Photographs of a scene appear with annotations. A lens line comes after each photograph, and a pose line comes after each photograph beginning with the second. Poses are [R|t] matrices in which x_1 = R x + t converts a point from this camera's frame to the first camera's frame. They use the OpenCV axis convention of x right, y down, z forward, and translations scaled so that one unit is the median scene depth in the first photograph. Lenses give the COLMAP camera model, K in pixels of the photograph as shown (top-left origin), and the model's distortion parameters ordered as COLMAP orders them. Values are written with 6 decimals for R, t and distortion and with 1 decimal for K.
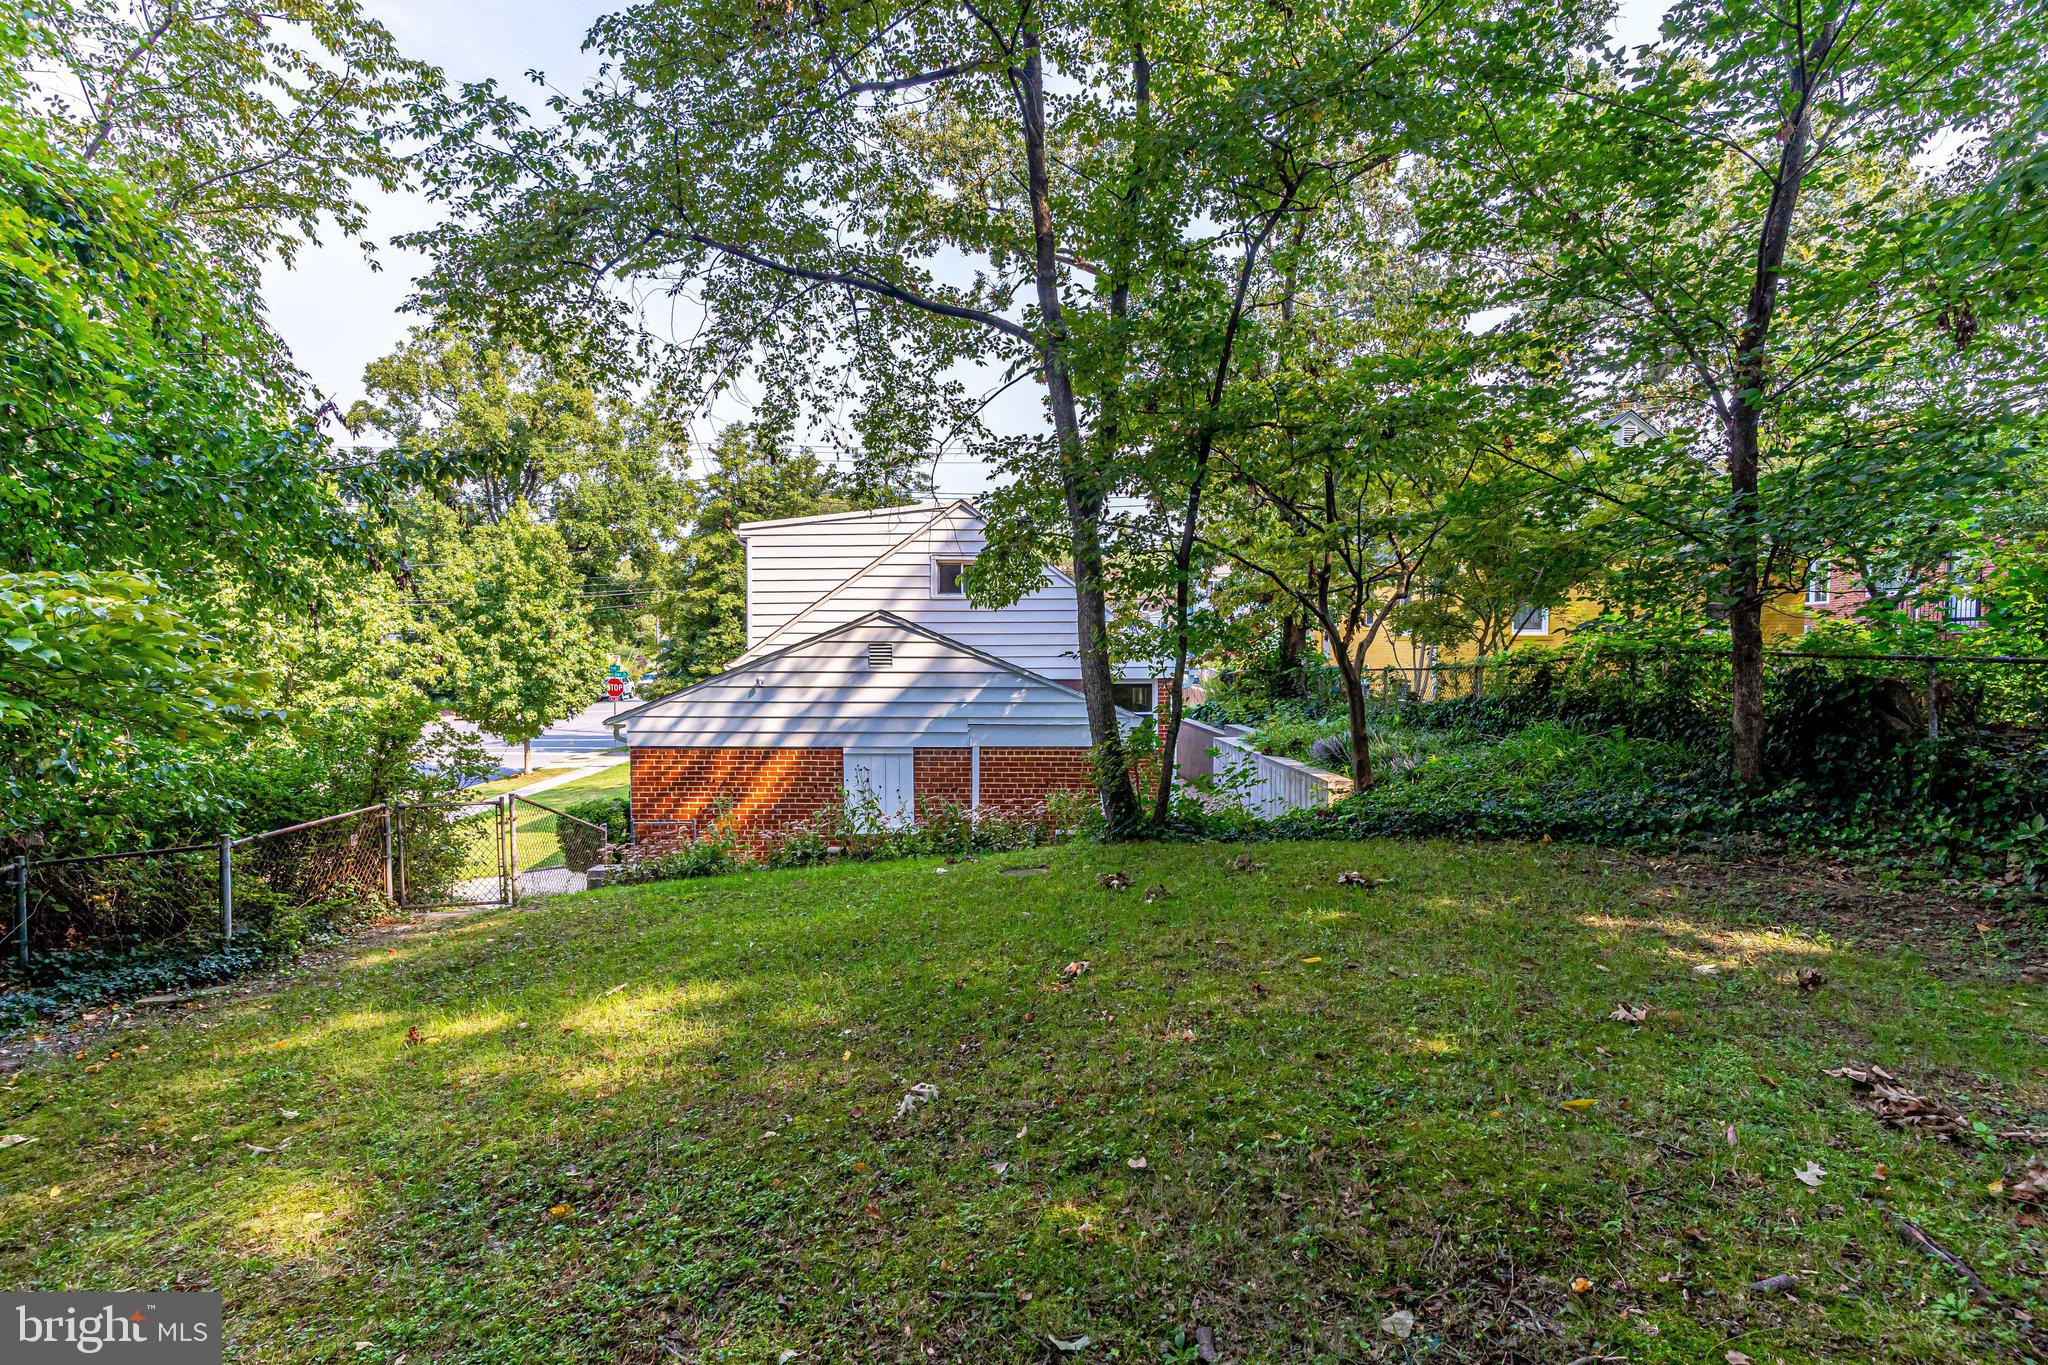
lens RADIAL K [[987.6, 0, 1005.1], [0, 987.6, 683.4], [0, 0, 1]] dist [0.001683, 0.000406]
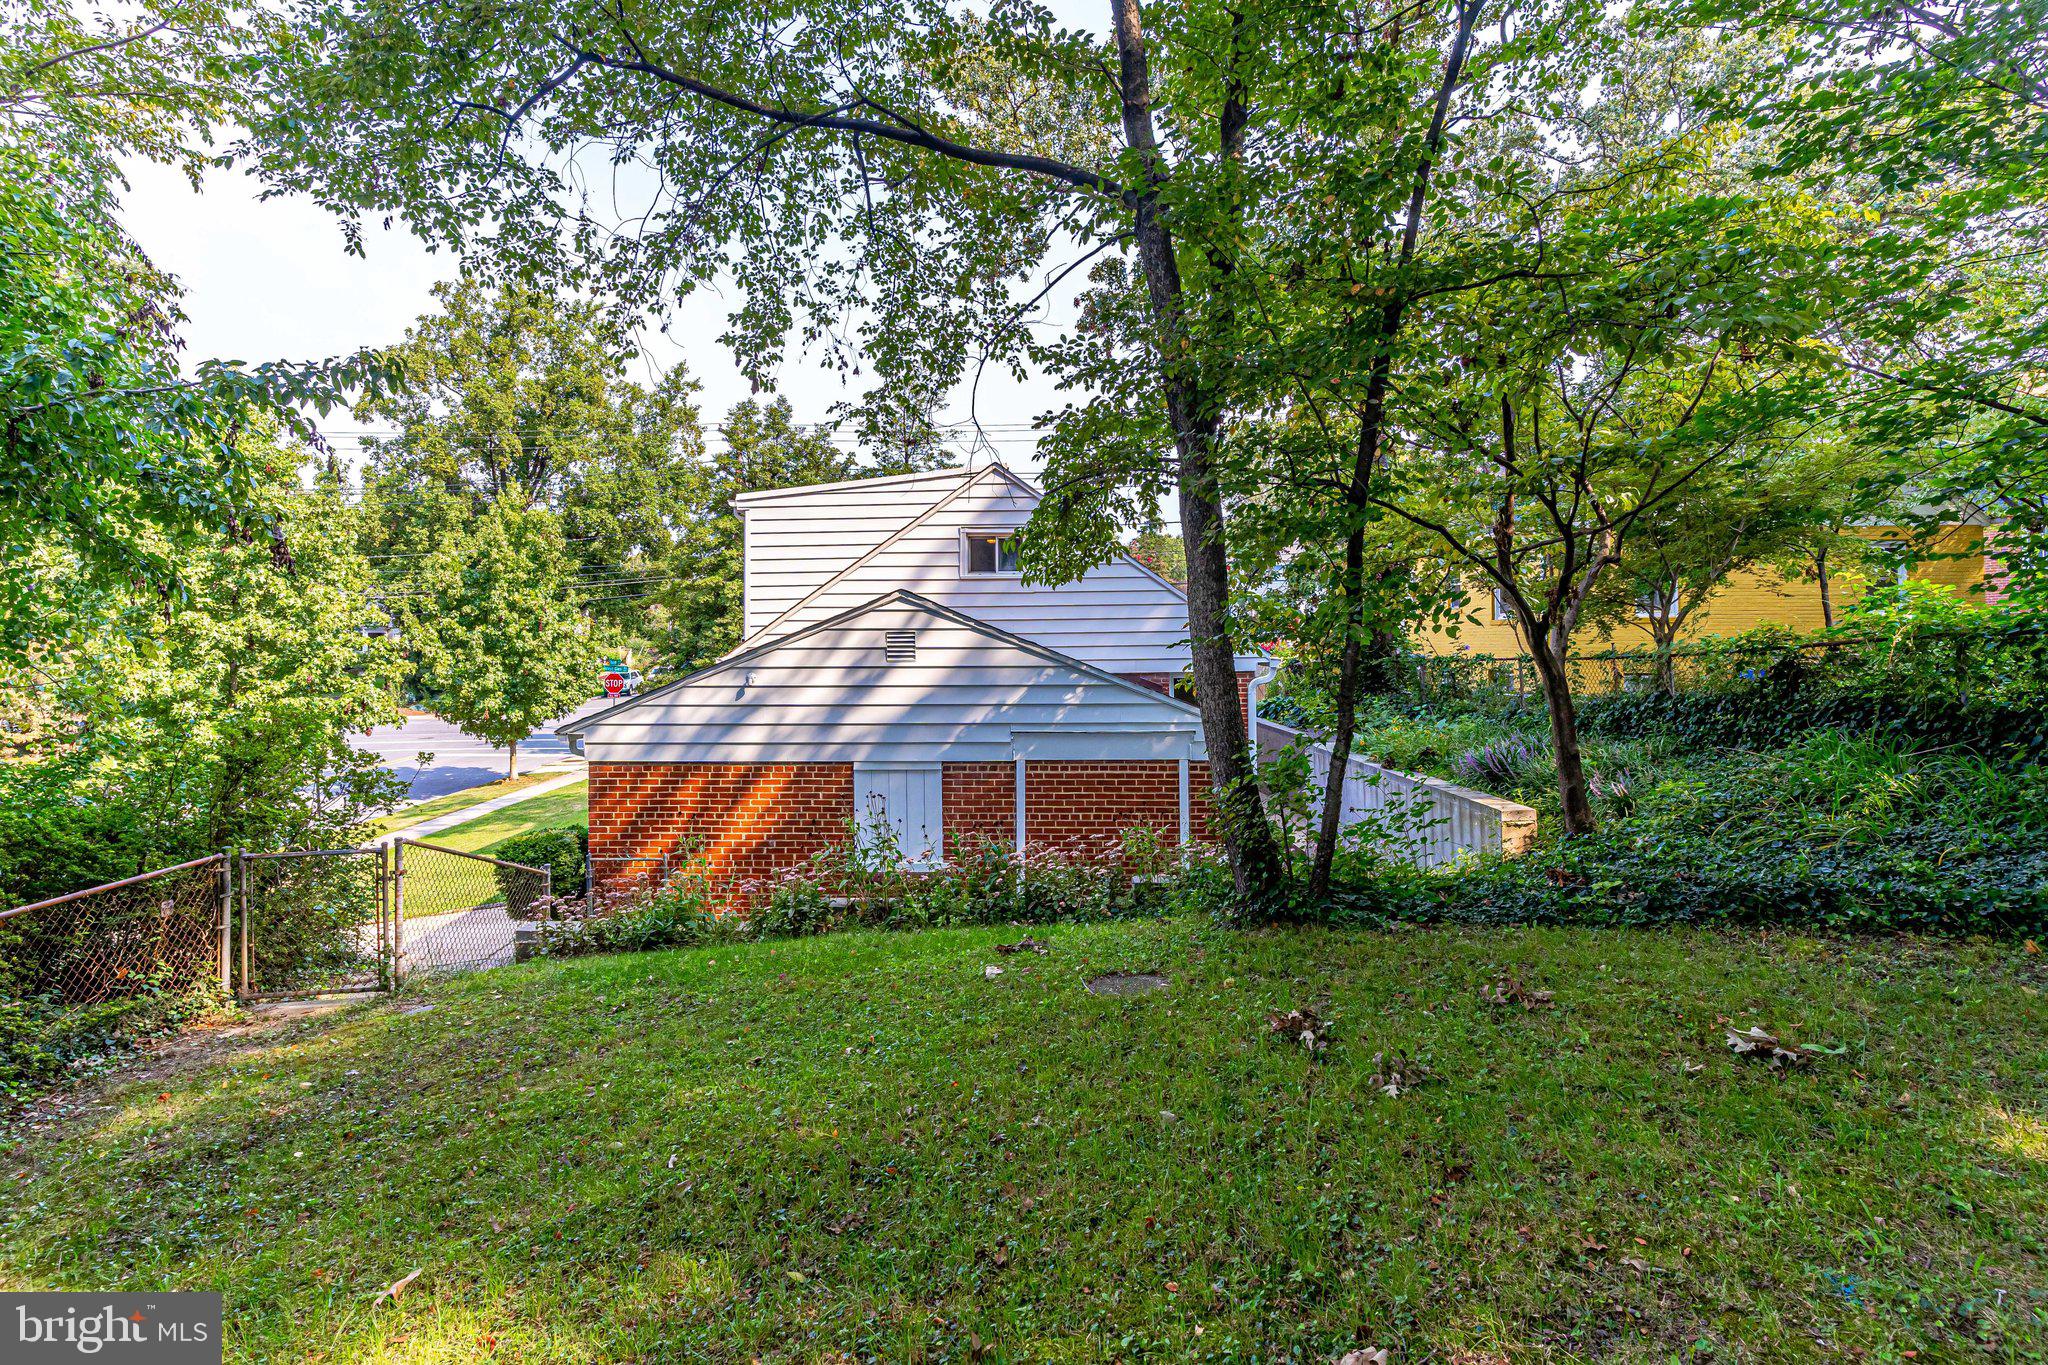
lens RADIAL K [[996.9, 0, 1020.6], [0, 996.9, 631.5], [0, 0, 1]] dist [-0.002065, -0.000900]
pose [[0.999958, -0.007017, -0.005872, -0.018933], [0.006759, 0.999063, -0.042745, -0.004044], [0.006166, 0.042704, 0.999069, 0.153077]]
